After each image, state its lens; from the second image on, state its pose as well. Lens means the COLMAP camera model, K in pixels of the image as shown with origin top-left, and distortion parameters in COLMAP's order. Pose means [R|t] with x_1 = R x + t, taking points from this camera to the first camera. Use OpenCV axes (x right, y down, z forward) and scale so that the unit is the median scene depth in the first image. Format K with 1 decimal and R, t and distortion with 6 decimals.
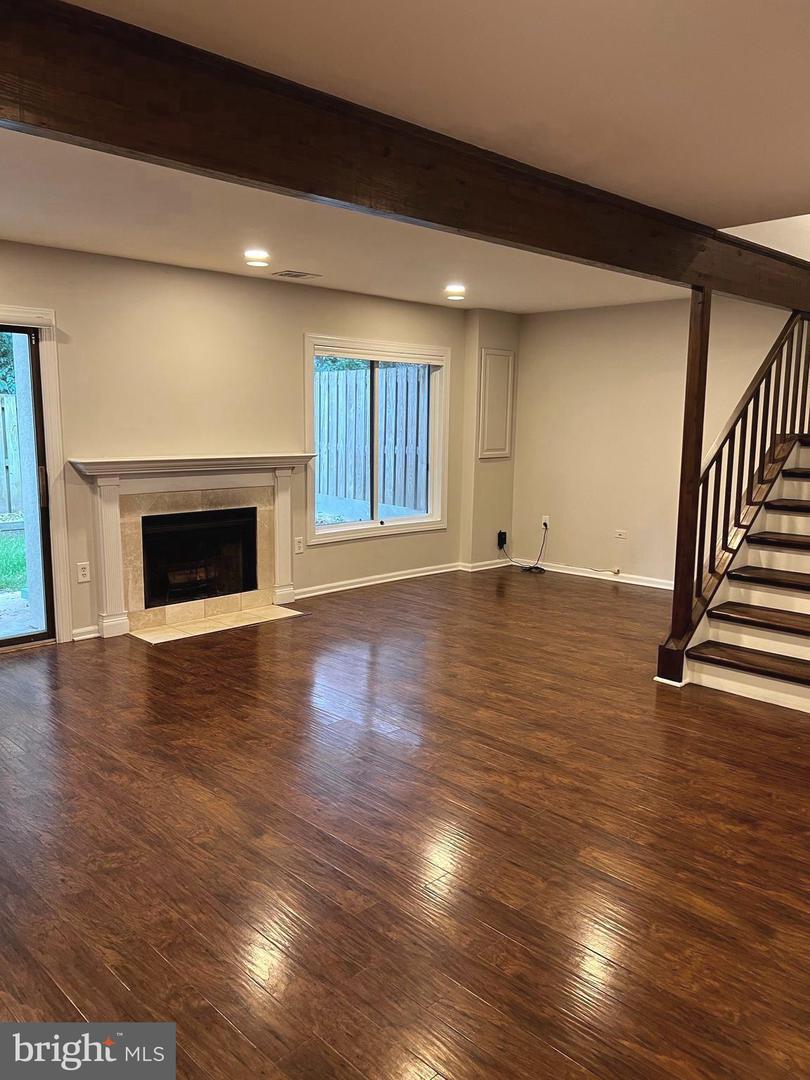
lens RADIAL K [[824.4, 0, 399.2], [0, 824.4, 542.9], [0, 0, 1]] dist [0.084929, -0.129785]
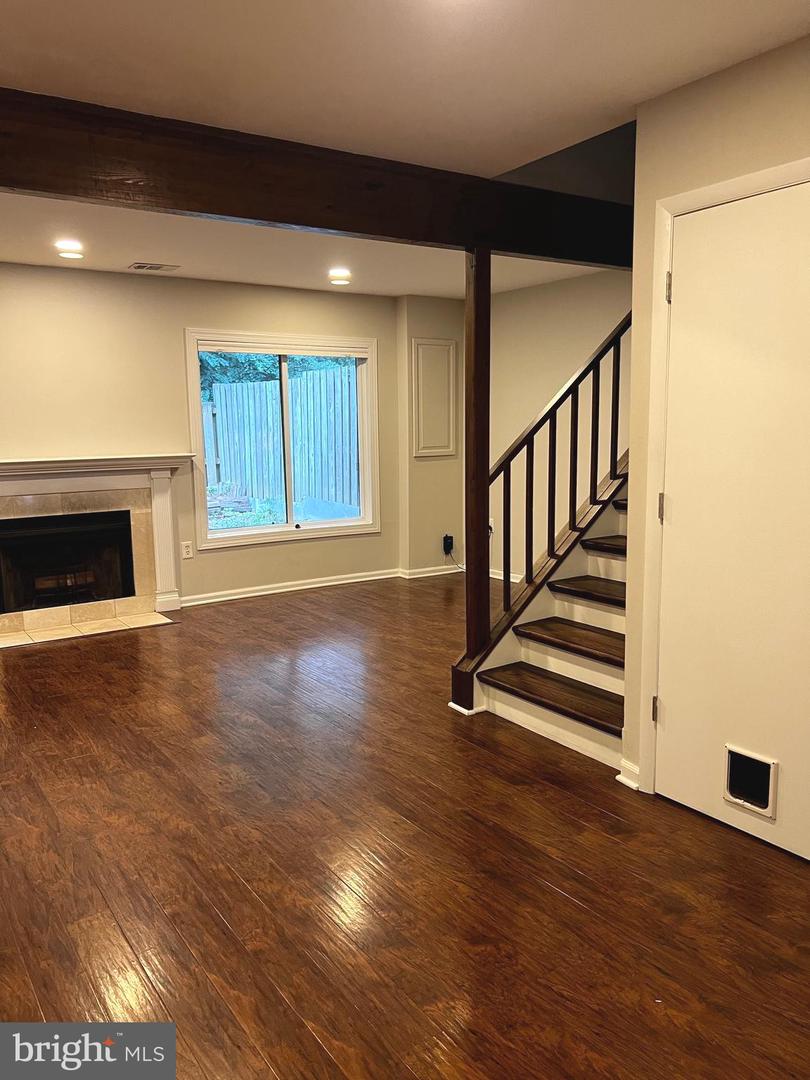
lens RADIAL K [[824.4, 0, 399.2], [0, 824.4, 542.9], [0, 0, 1]] dist [0.084929, -0.129785]
pose [[0.983096, 0.001003, -0.183088, 0.309378], [-0.002119, 0.999980, -0.005898, -0.000071], [0.183078, 0.006186, 0.983079, 0.105937]]
